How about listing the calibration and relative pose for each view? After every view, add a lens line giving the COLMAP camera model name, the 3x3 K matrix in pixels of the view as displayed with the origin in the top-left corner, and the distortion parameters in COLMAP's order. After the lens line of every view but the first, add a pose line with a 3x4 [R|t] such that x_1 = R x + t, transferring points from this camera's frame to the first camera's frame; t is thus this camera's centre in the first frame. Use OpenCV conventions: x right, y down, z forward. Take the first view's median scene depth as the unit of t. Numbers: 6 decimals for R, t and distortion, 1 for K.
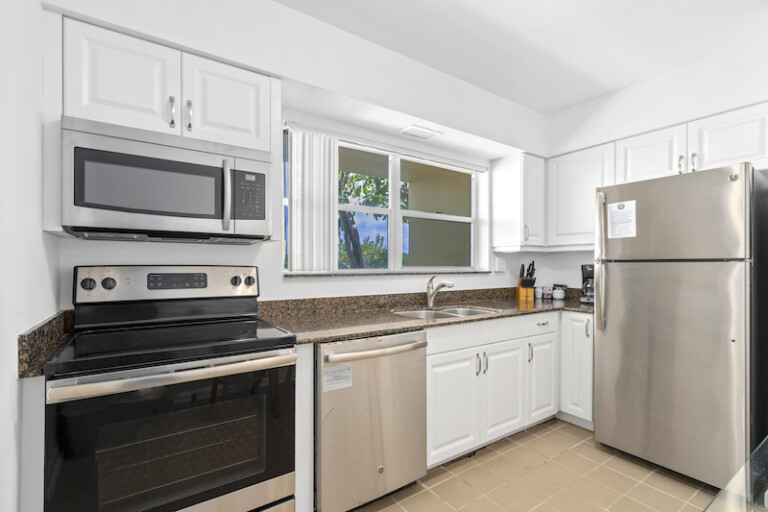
lens RADIAL K [[354.5, 0, 383.5], [0, 354.5, 262.7], [0, 0, 1]] dist [0.003747, 0.000110]
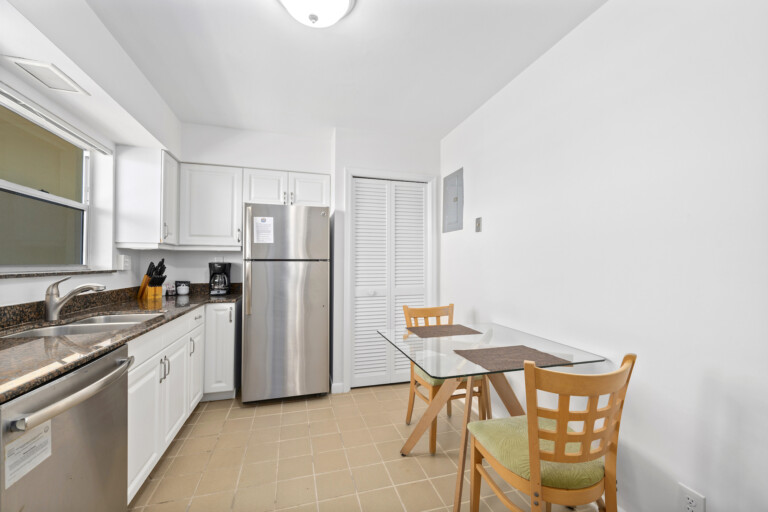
lens RADIAL K [[310.6, 0, 385.1], [0, 310.6, 256.5], [0, 0, 1]] dist [-0.000754, -0.000033]
pose [[0.296300, 0.020347, 0.954878, -0.245909], [-0.006602, 0.999793, -0.019255, 0.001065], [-0.955072, -0.000599, 0.296373, 0.150252]]
